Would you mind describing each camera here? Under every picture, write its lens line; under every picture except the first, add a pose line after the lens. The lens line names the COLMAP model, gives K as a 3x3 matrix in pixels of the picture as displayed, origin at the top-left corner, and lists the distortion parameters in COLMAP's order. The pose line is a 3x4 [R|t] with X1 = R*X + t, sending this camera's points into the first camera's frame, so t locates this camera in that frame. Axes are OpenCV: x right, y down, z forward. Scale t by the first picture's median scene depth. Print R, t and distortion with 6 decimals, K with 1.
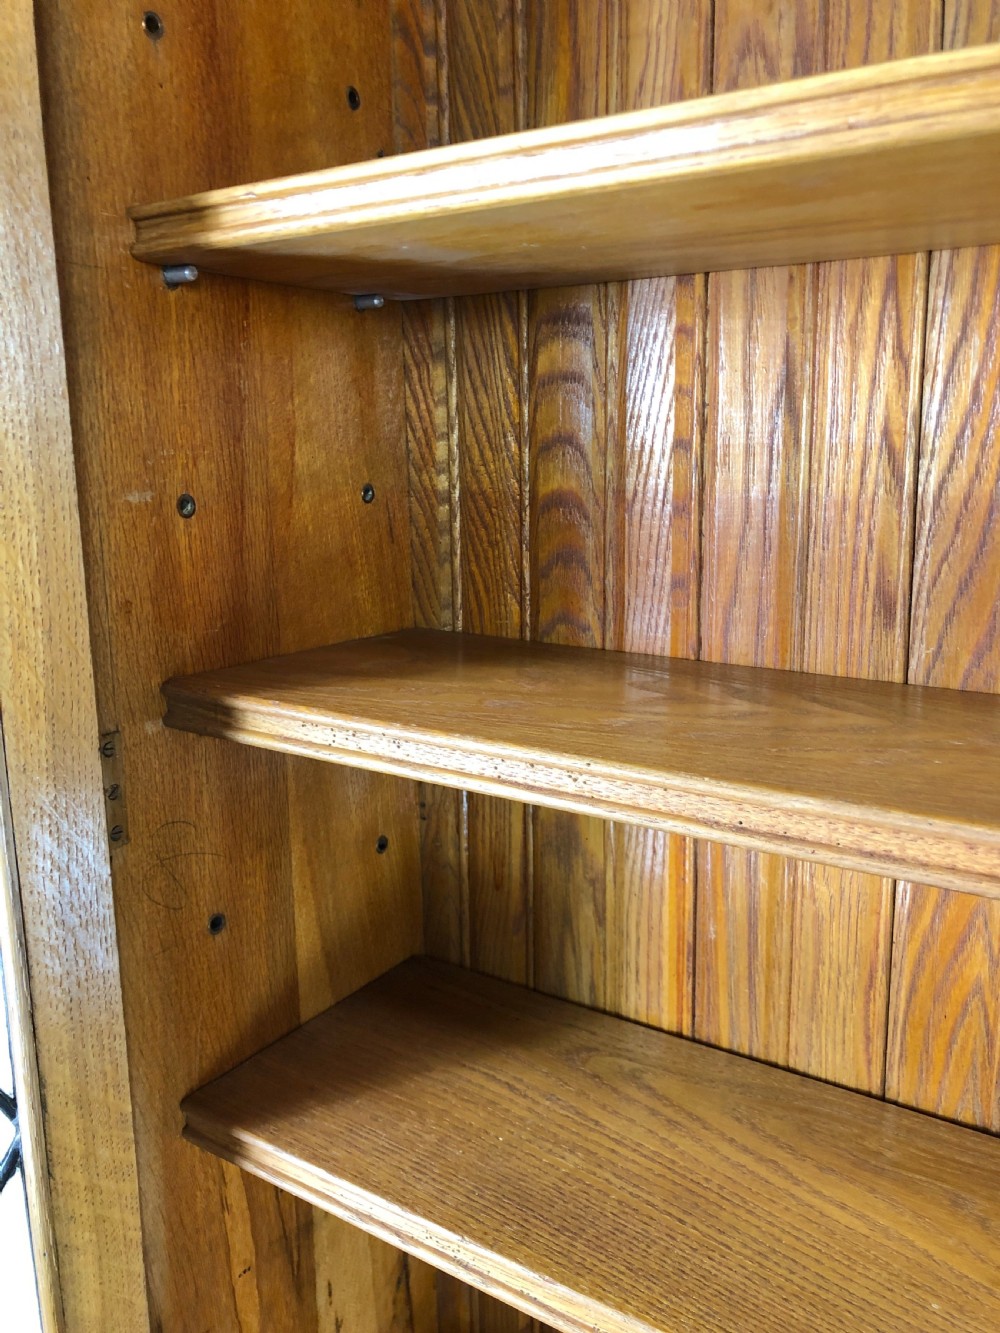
lens RADIAL K [[1085.5, 0, 508.8], [0, 1085.5, 661.1], [0, 0, 1]] dist [0.024081, -0.030239]
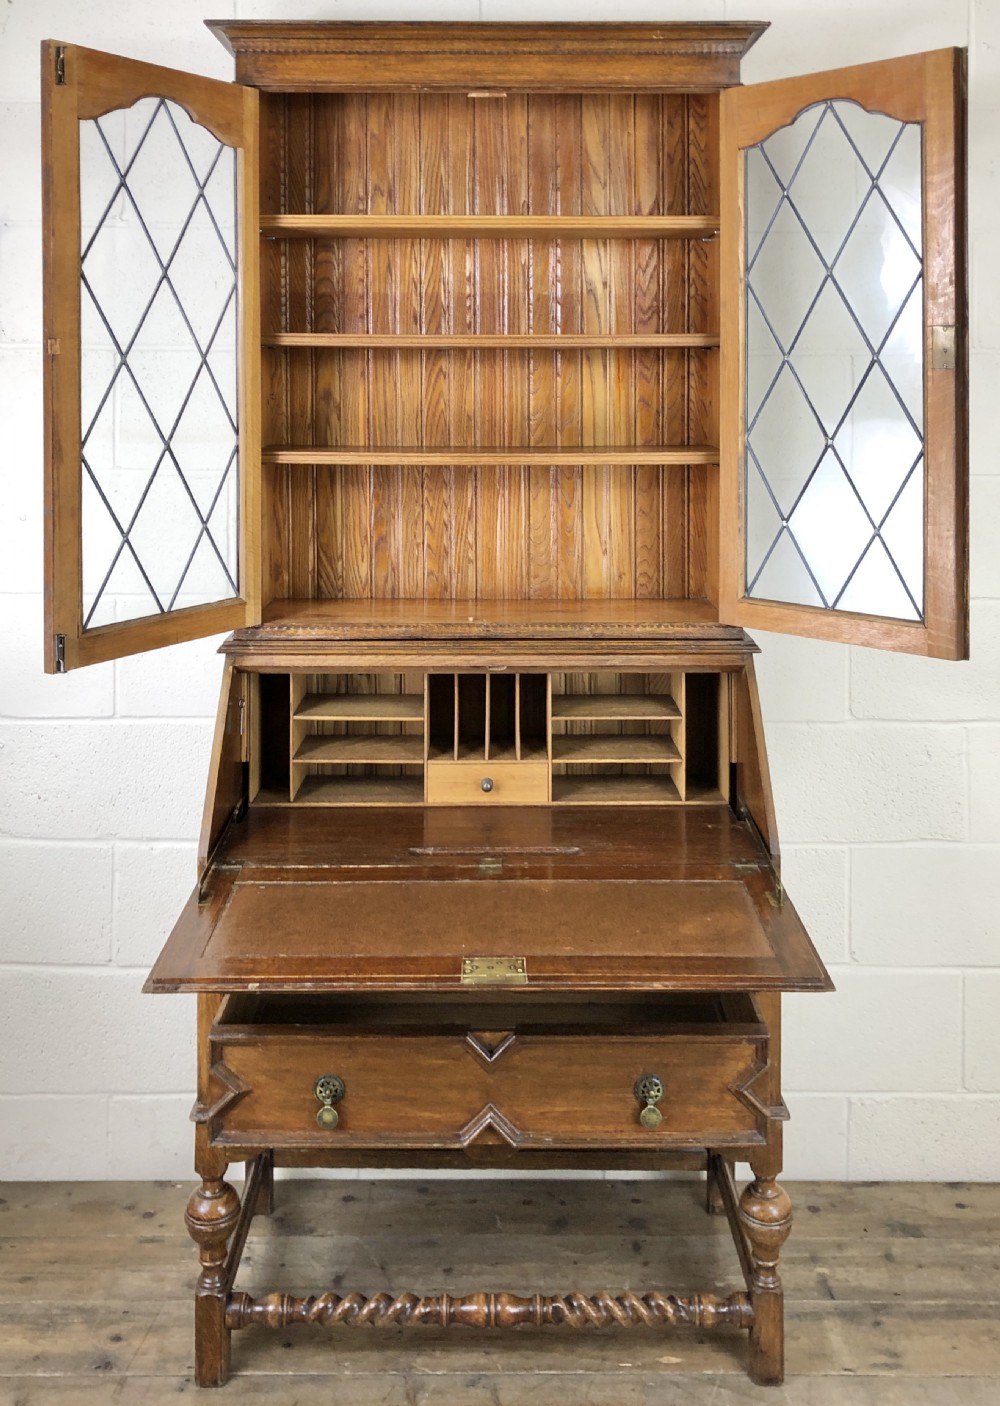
lens RADIAL K [[1231.6, 0, 504.9], [0, 1231.6, 388.1], [0, 0, 1]] dist [0.018415, -0.010998]
pose [[0.839829, 0.004452, 0.542833, -1.715271], [0.097562, 0.982447, -0.158997, 0.884384], [-0.534012, 0.186490, 0.824653, -2.691987]]
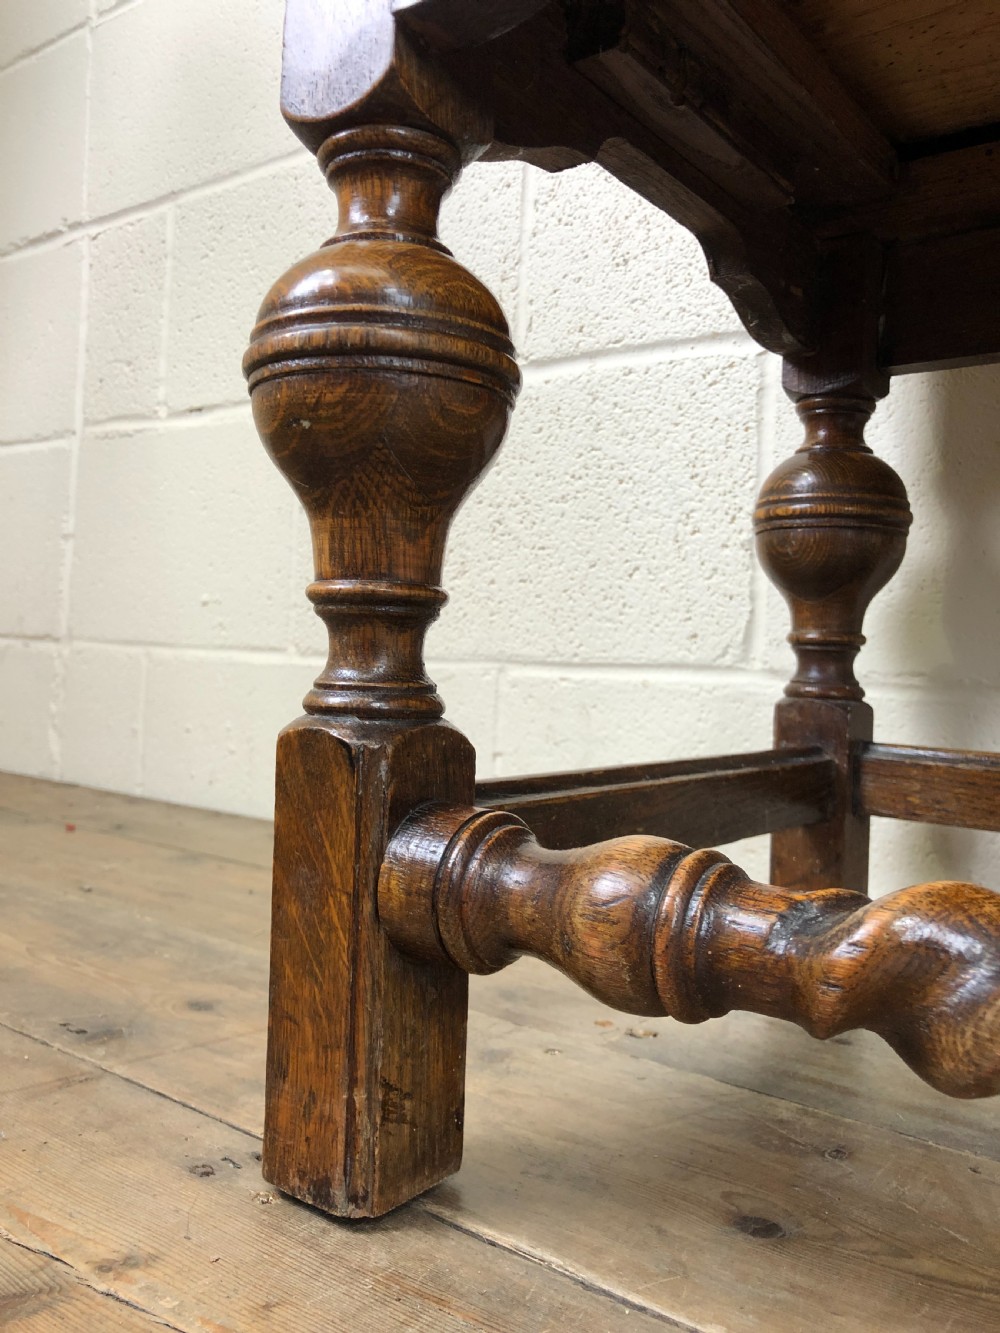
lens RADIAL K [[1085.5, 0, 490.6], [0, 1085.5, 673.4], [0, 0, 1]] dist [0.024081, -0.030239]
pose [[0.994716, 0.038967, -0.094981, -0.358708], [-0.056978, 0.979144, -0.195013, 2.839672], [0.085401, 0.199395, 0.976191, 0.538900]]
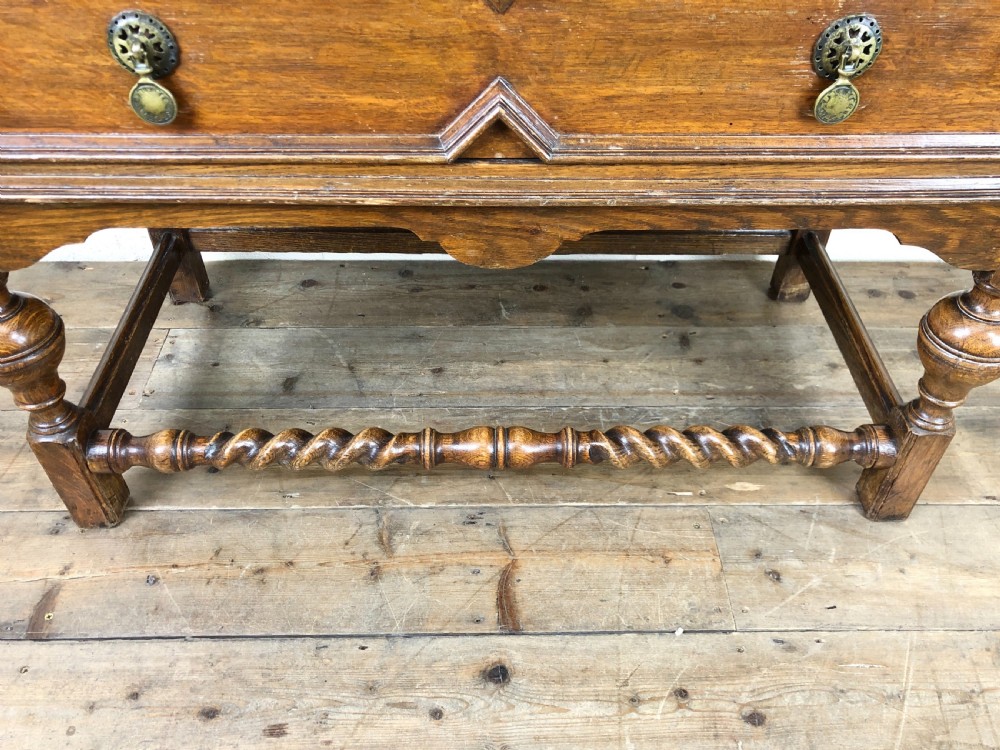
lens RADIAL K [[814.3, 0, 502.0], [0, 814.3, 356.7], [0, 0, 1]] dist [0.024081, -0.030239]
pose [[0.834506, -0.360778, 0.416460, -0.385653], [0.091539, 0.836101, 0.540884, 1.929511], [-0.543341, -0.413249, 0.730757, -0.314273]]
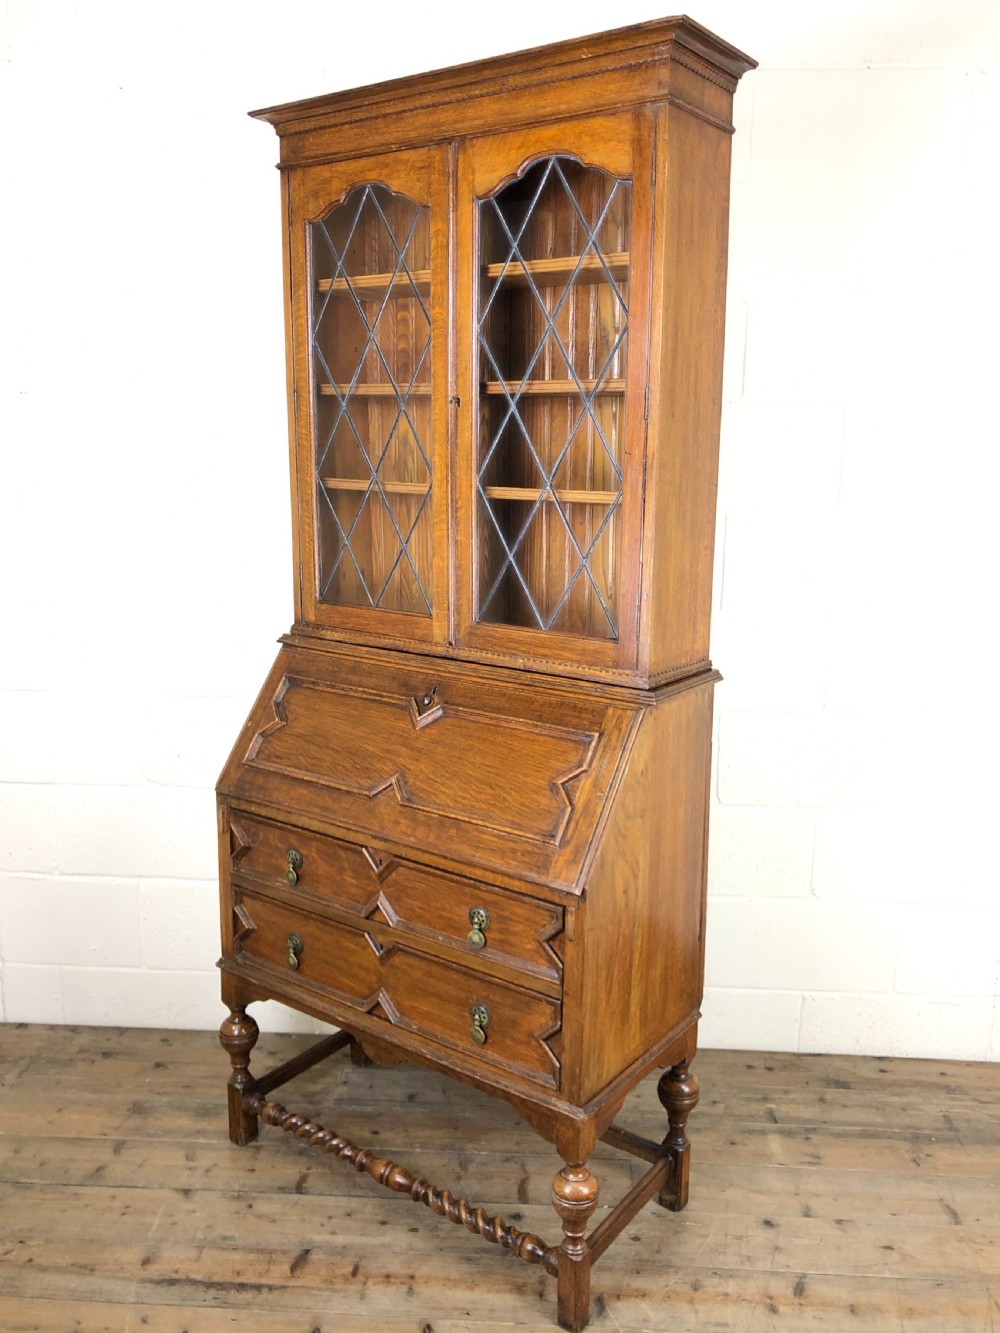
lens RADIAL K [[1085.5, 0, 530.1], [0, 1085.5, 659.4], [0, 0, 1]] dist [0.024081, -0.030239]
pose [[0.998896, 0.035975, -0.030209, 0.746627], [-0.036117, 0.999339, -0.004158, 1.046019], [0.030039, 0.005245, 0.999535, -3.192006]]
